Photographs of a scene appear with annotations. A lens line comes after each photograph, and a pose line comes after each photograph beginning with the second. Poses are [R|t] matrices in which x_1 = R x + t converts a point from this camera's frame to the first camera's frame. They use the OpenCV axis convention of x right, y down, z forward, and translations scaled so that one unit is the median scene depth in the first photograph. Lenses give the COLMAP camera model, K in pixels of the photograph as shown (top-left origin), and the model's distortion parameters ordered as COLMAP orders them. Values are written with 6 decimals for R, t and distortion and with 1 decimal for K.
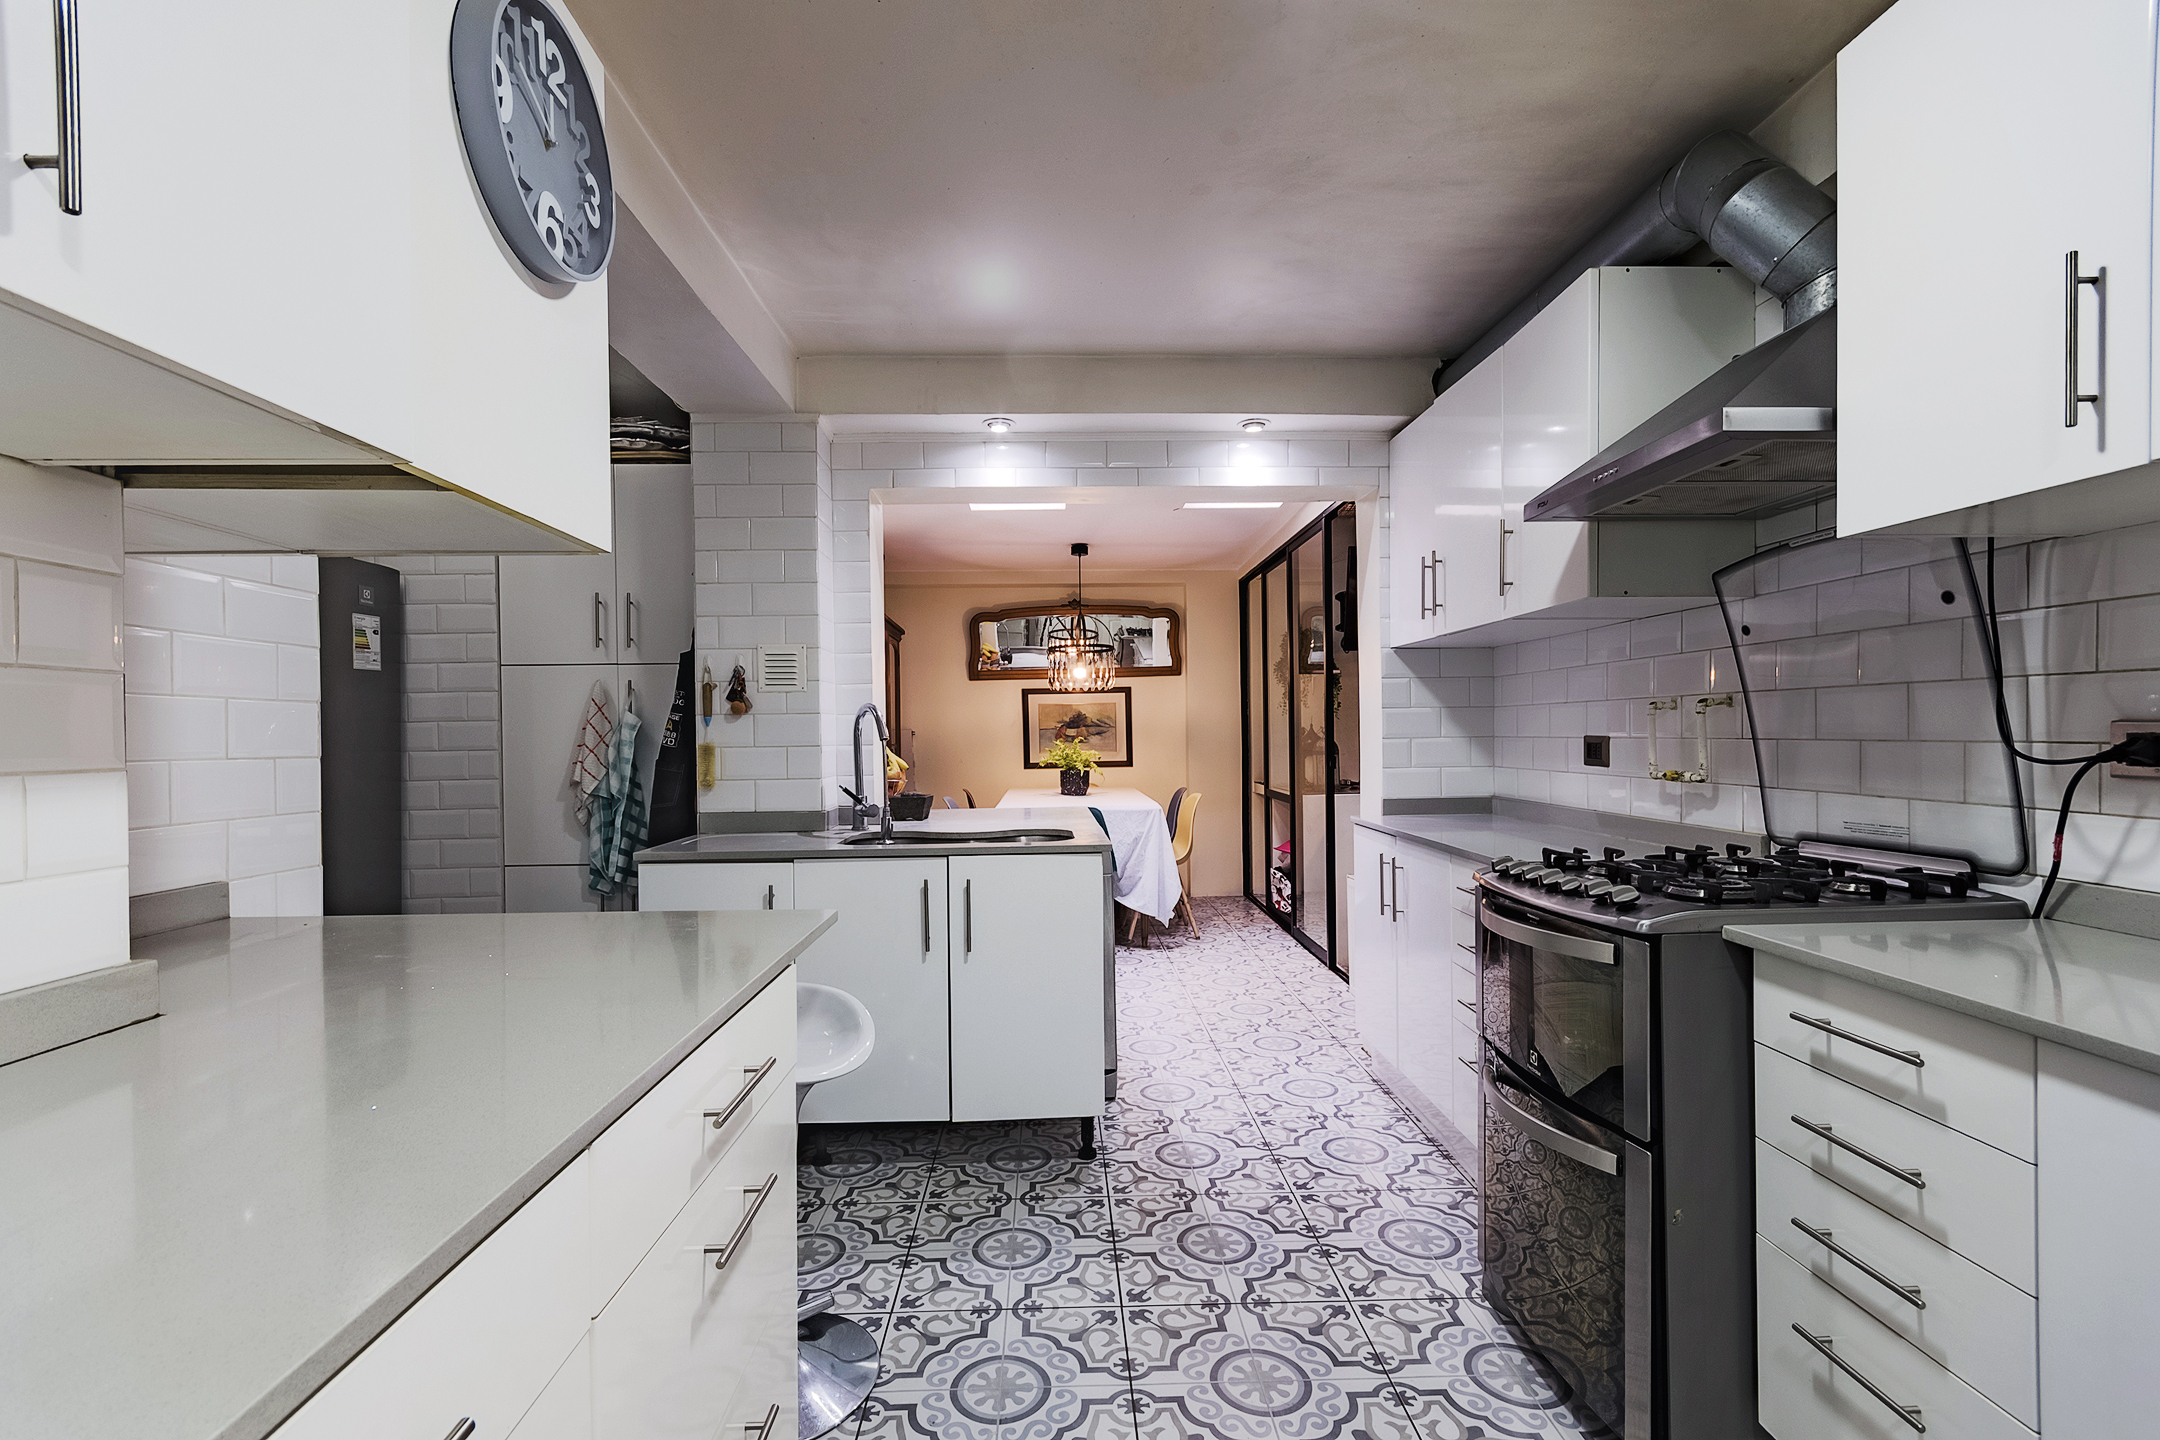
lens RADIAL K [[953.3, 0, 1087.7], [0, 953.3, 763.1], [0, 0, 1]] dist [0.007311, -0.000566]
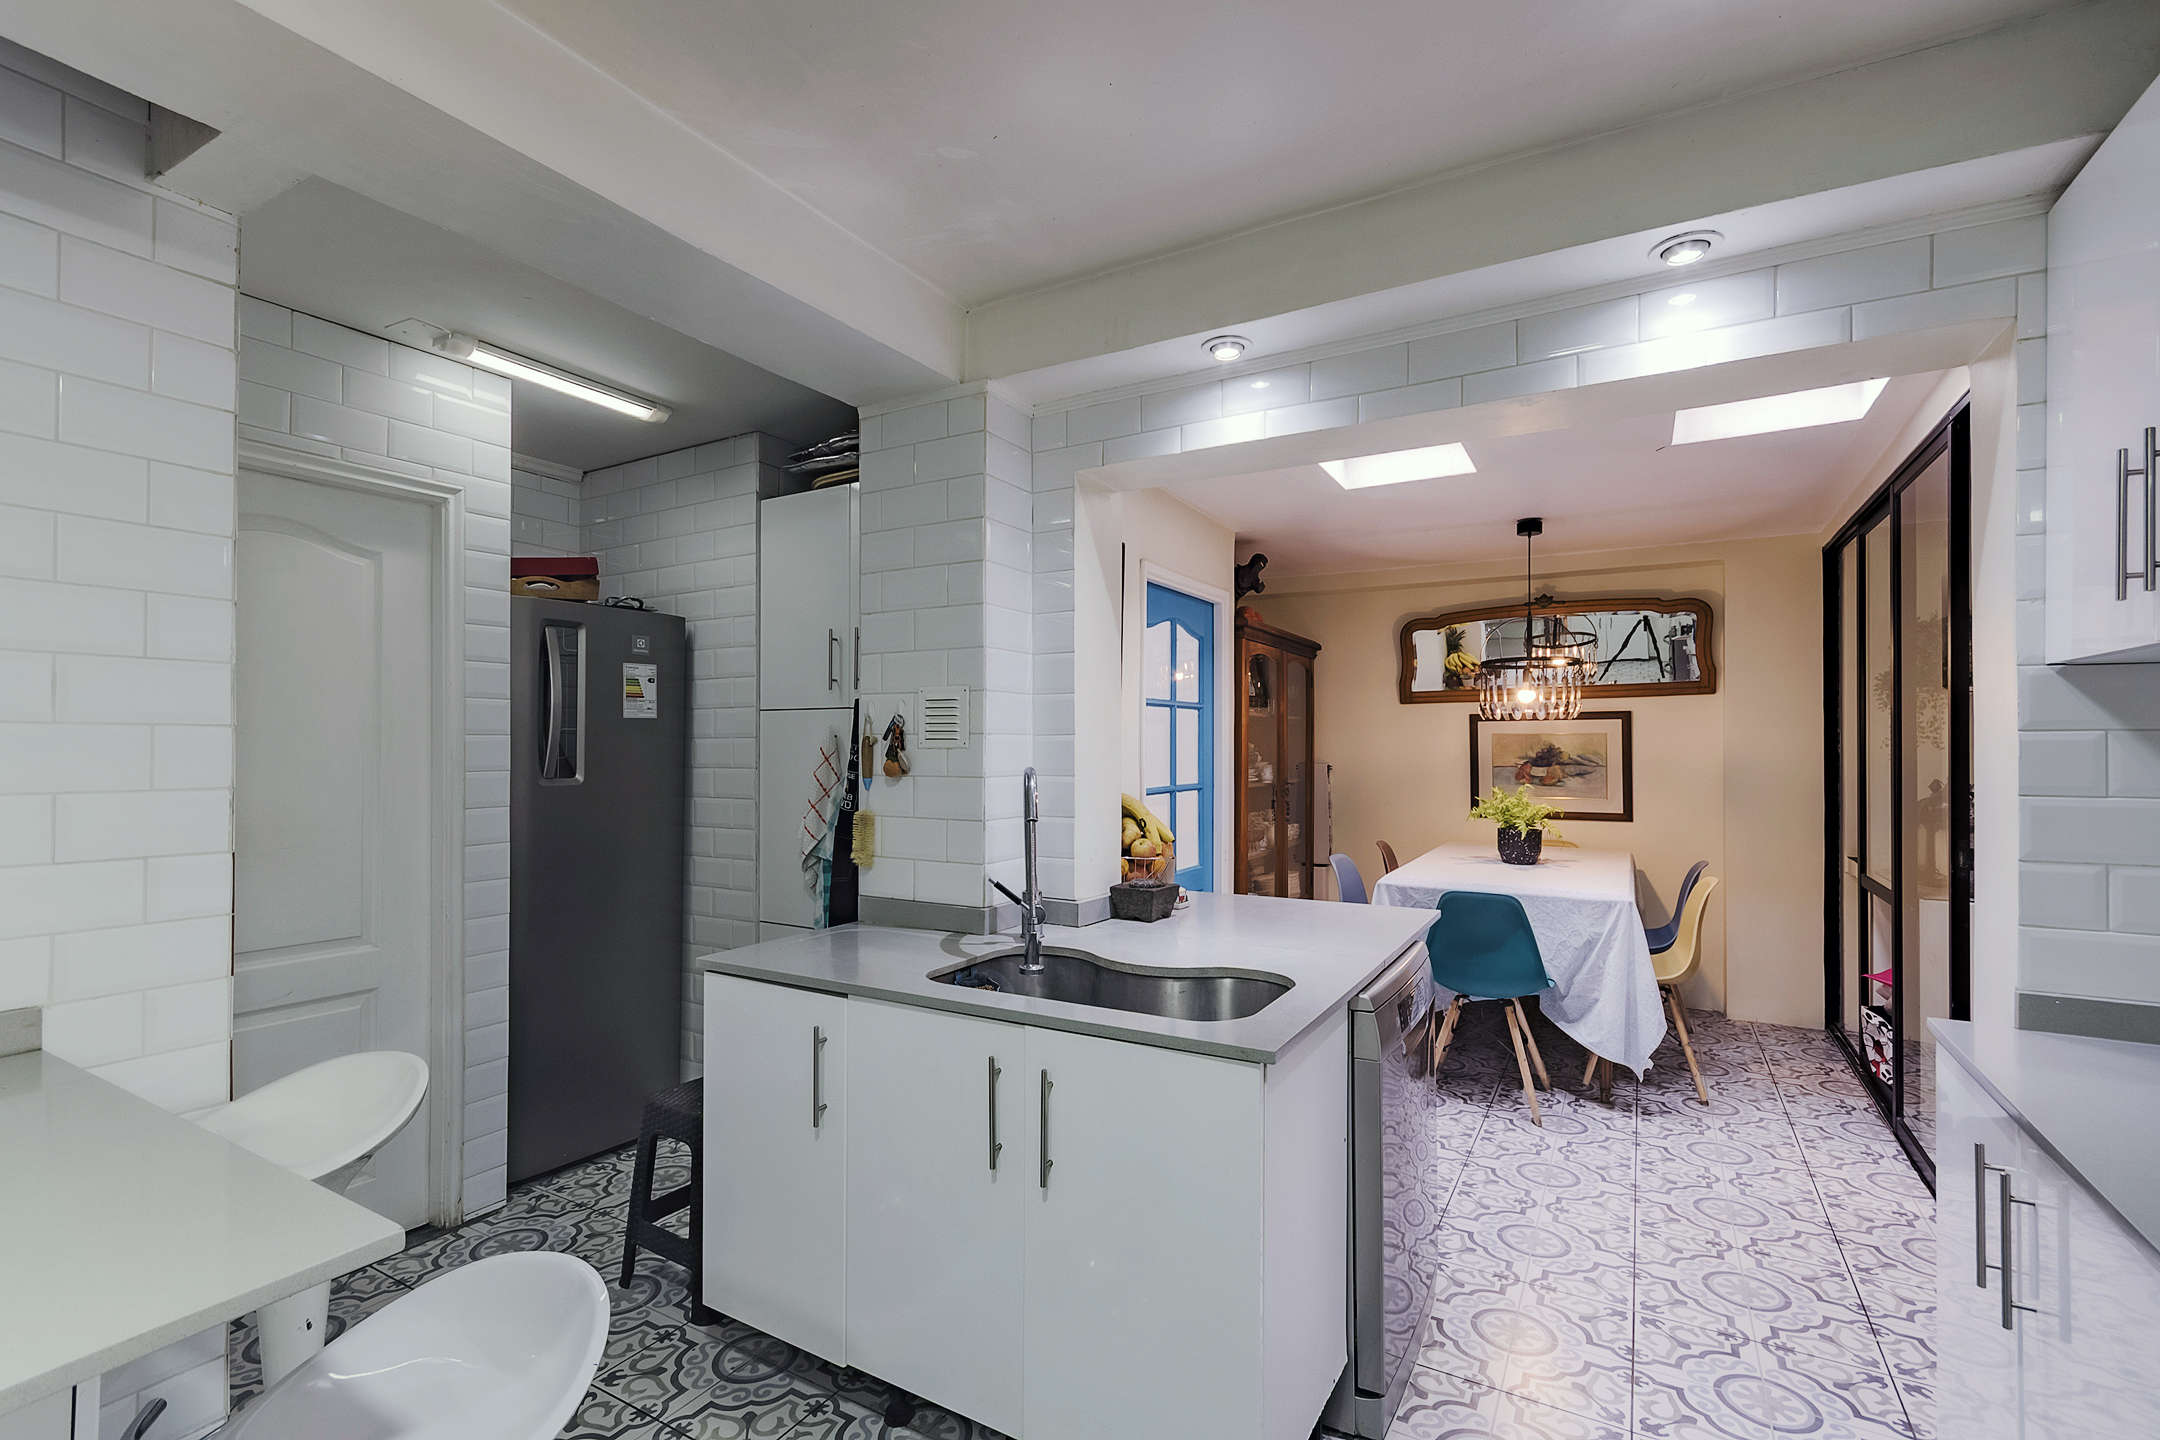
lens RADIAL K [[953.3, 0, 1107.2], [0, 953.3, 748.6], [0, 0, 1]] dist [0.007311, -0.000566]
pose [[0.852333, 0.016972, -0.522725, 0.182091], [-0.029097, 0.999464, -0.014994, -0.062491], [0.522190, 0.027990, 0.852370, 0.388056]]
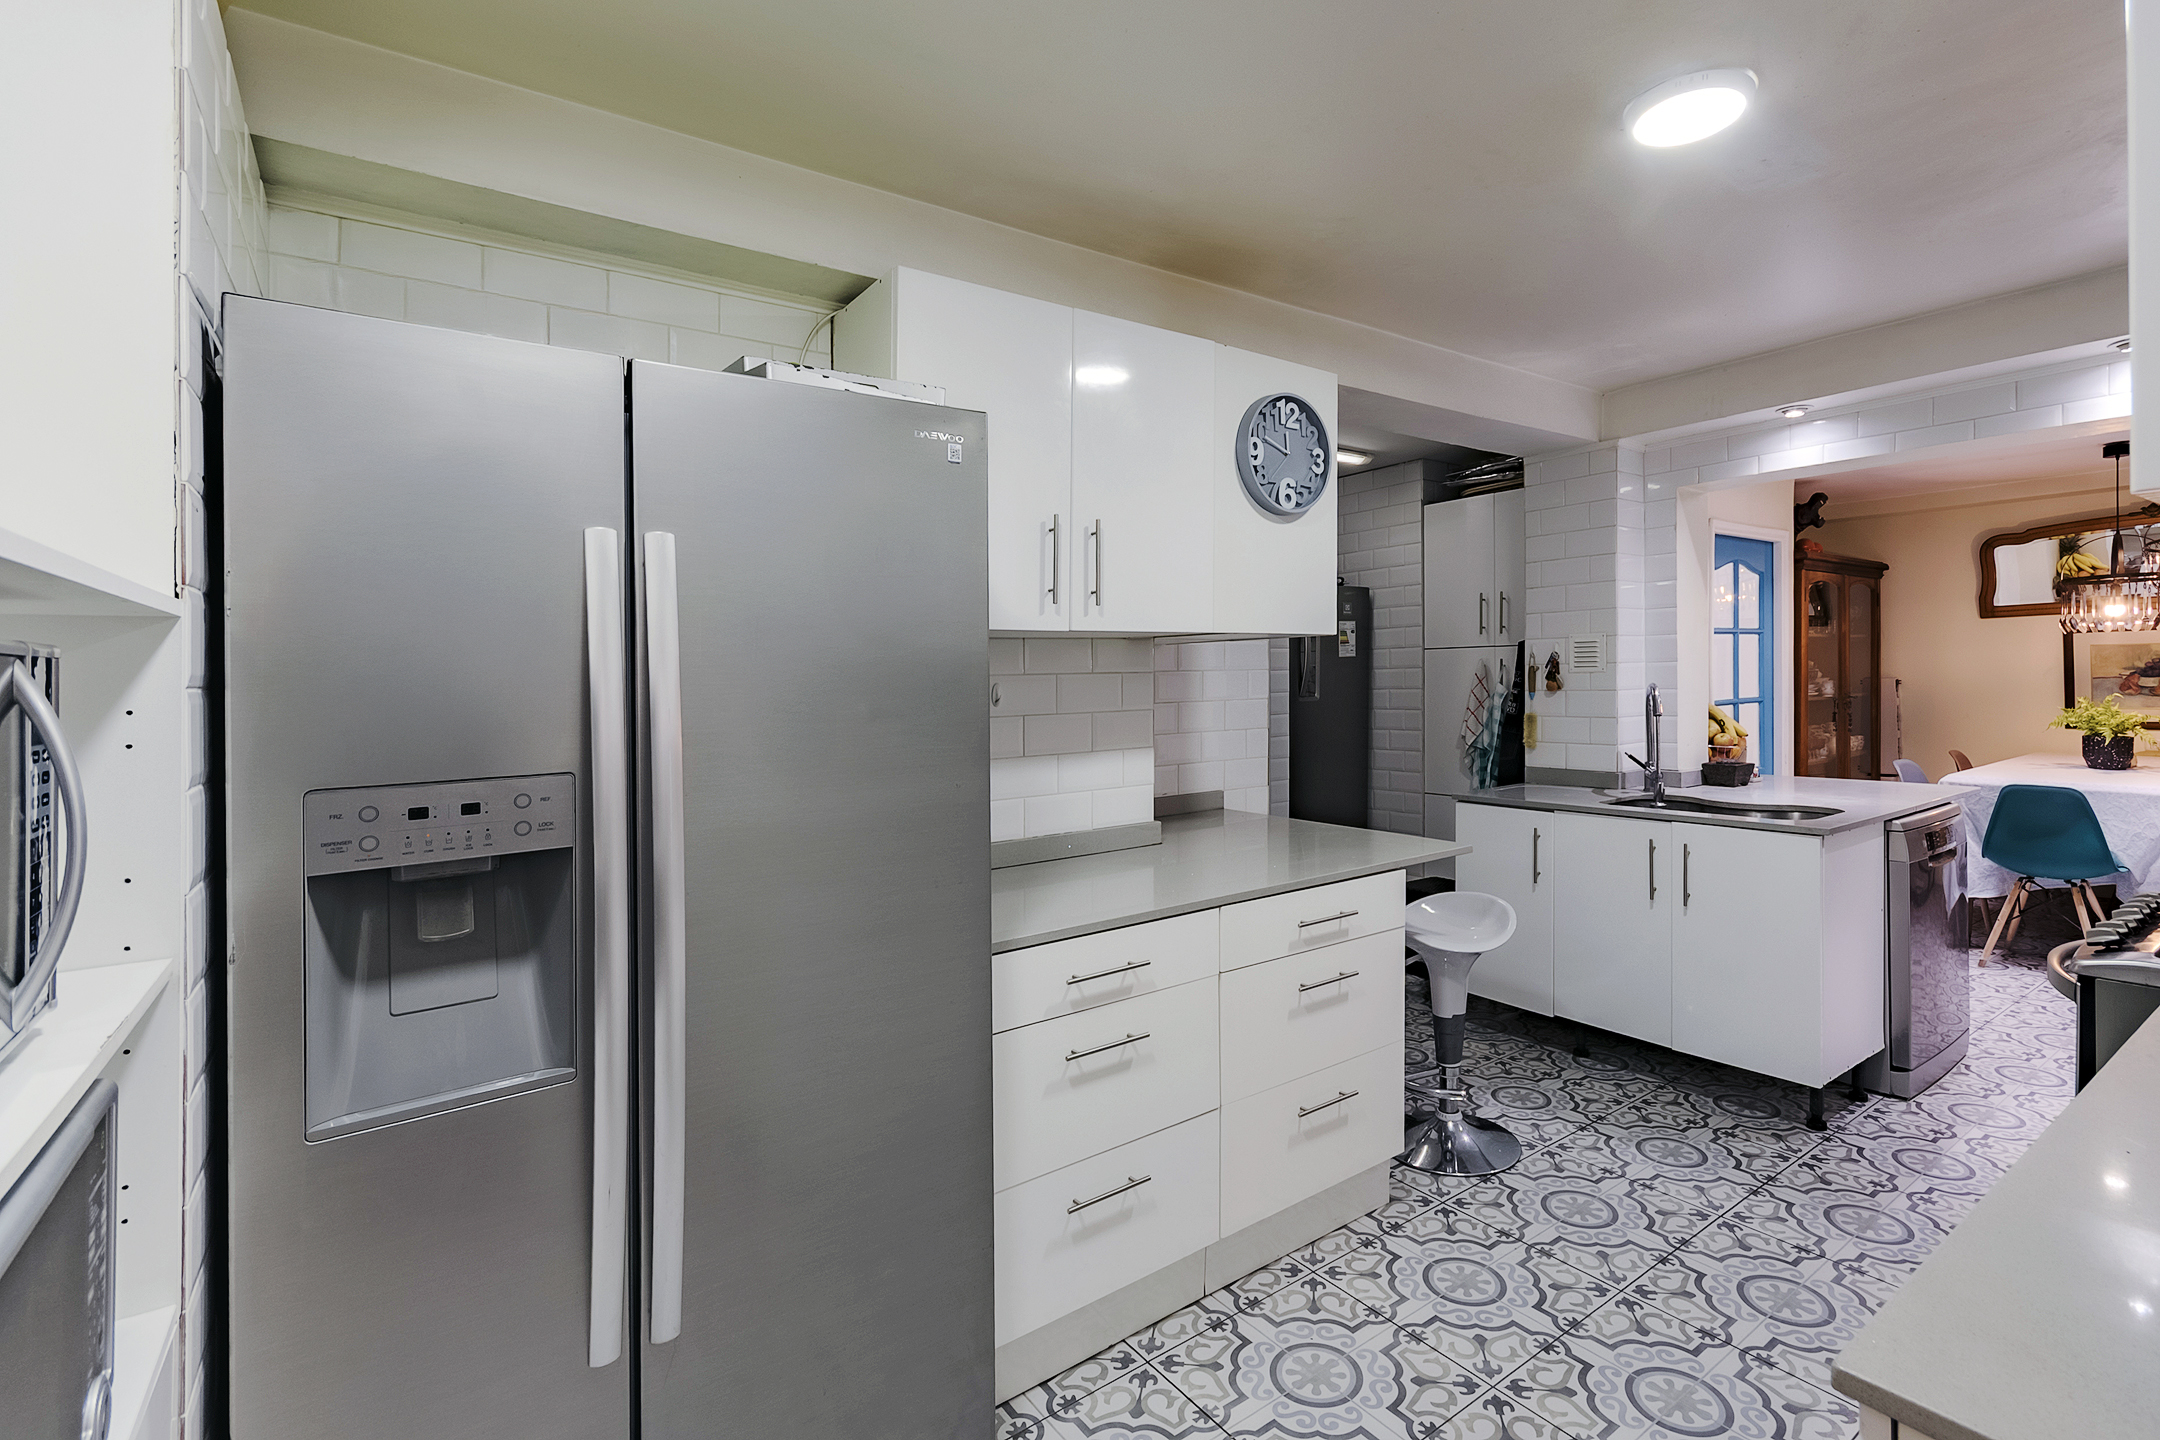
lens RADIAL K [[1037.9, 0, 1179.0], [0, 1037.9, 708.4], [0, 0, 1]] dist [0.004350, 0.001631]
pose [[0.586918, 0.029596, -0.809105, 0.419615], [-0.010605, 0.999527, 0.028868, -0.057782], [0.809577, -0.008363, 0.586954, -0.186753]]
